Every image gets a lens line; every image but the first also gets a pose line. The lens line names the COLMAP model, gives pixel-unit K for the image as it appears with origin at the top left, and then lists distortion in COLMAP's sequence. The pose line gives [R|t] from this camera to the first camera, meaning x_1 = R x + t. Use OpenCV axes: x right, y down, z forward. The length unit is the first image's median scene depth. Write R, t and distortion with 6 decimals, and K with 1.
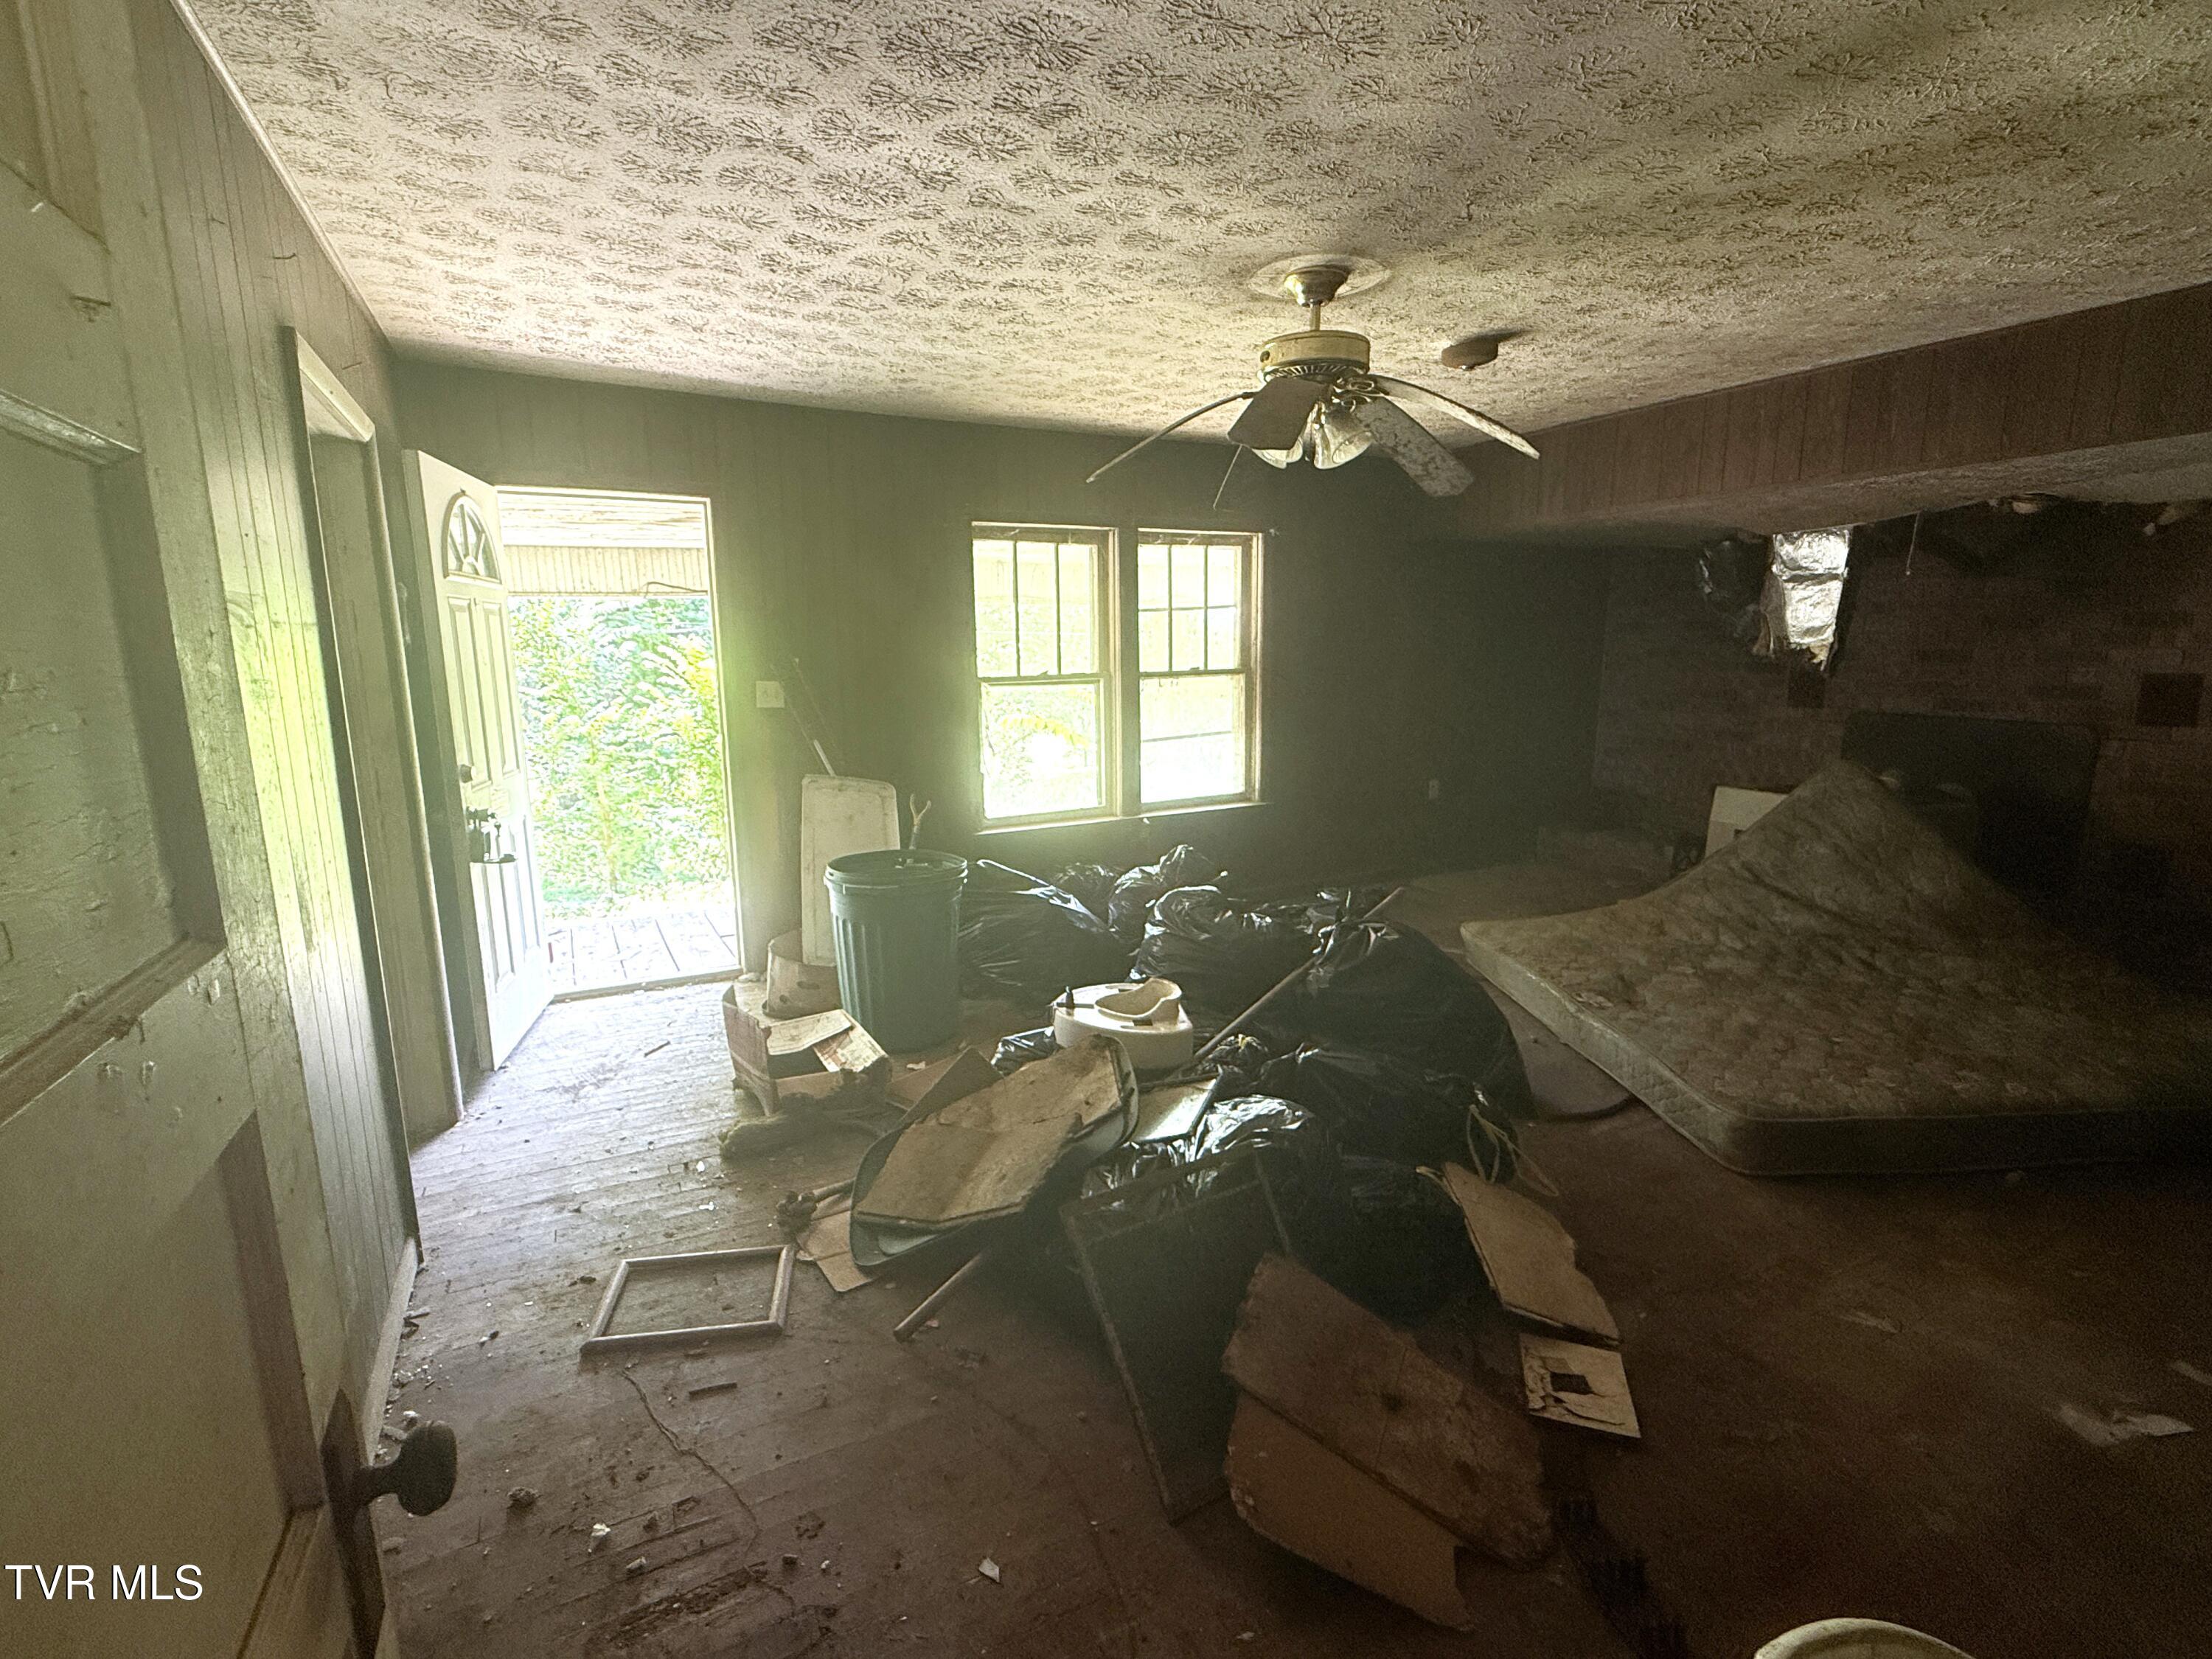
lens RADIAL K [[1028.1, 0, 1105.6], [0, 1028.1, 828.5], [0, 0, 1]] dist [0.005066, -0.000269]
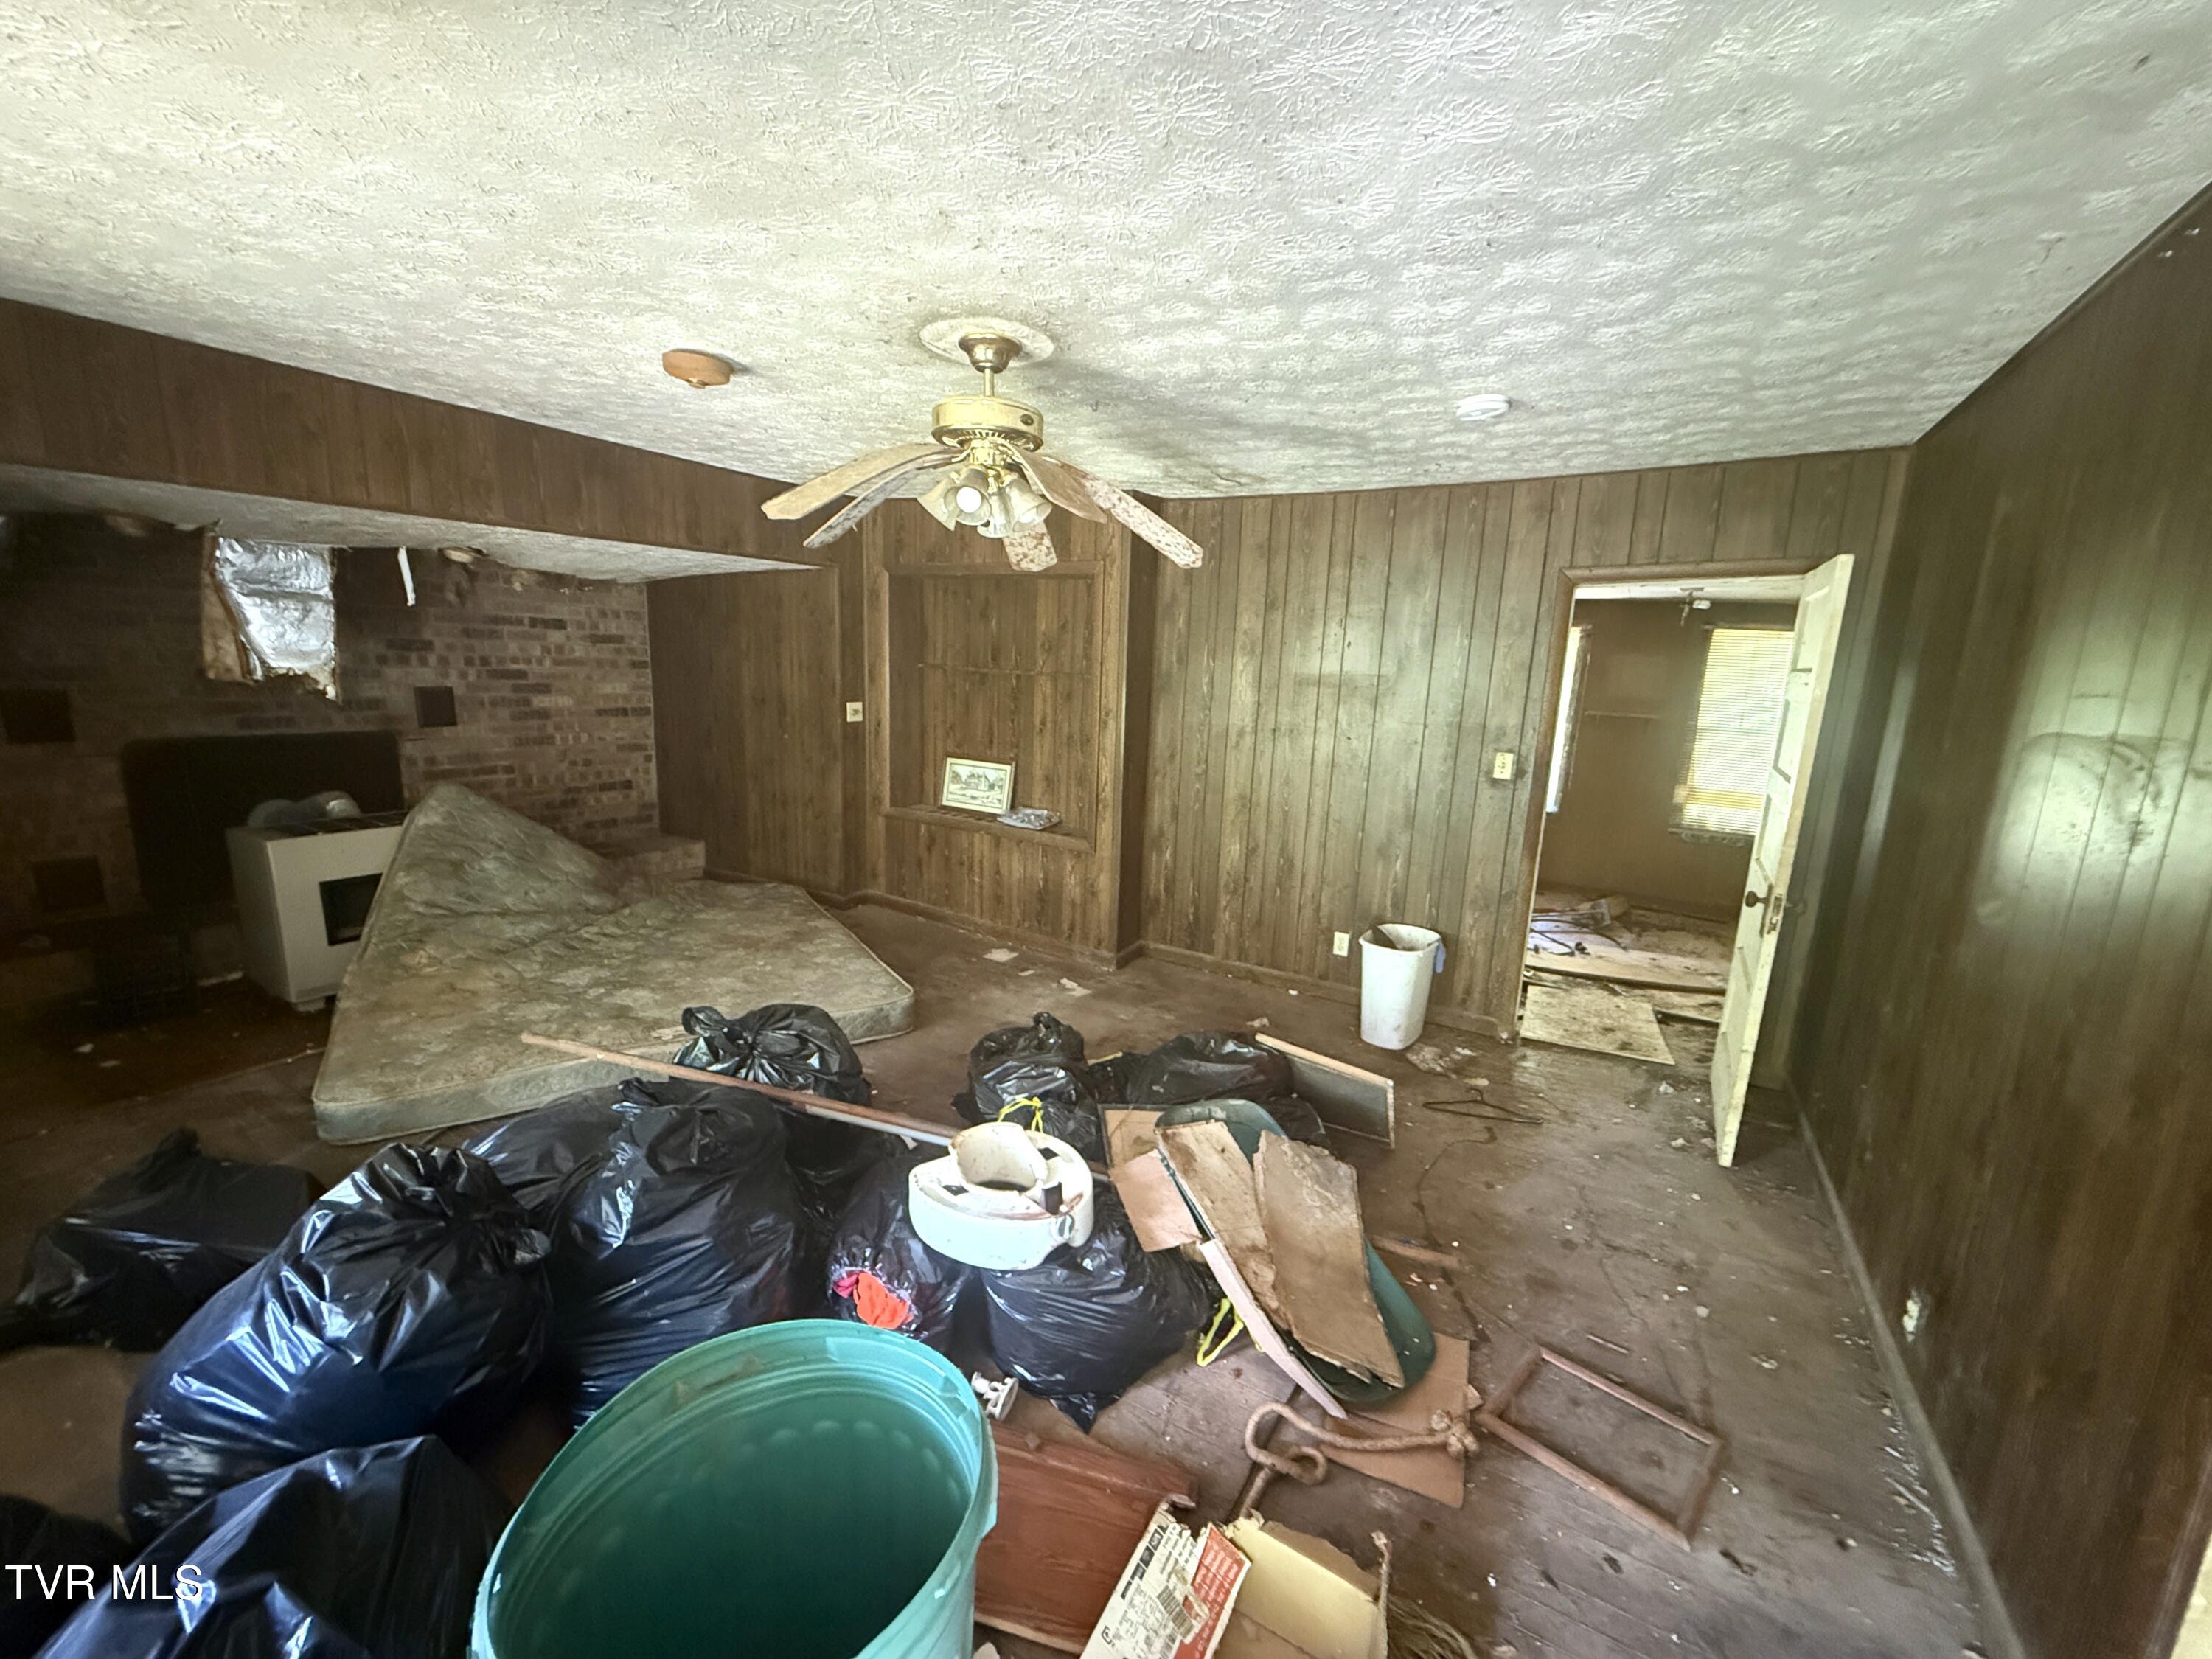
lens RADIAL K [[877.9, 0, 1109.0], [0, 877.9, 827.0], [0, 0, 1]] dist [0.001904, 0.000147]
pose [[-0.528818, -0.174072, 0.830693, -0.385096], [0.113723, 0.955384, 0.272597, -0.186872], [-0.841082, 0.238623, -0.485428, 0.860917]]
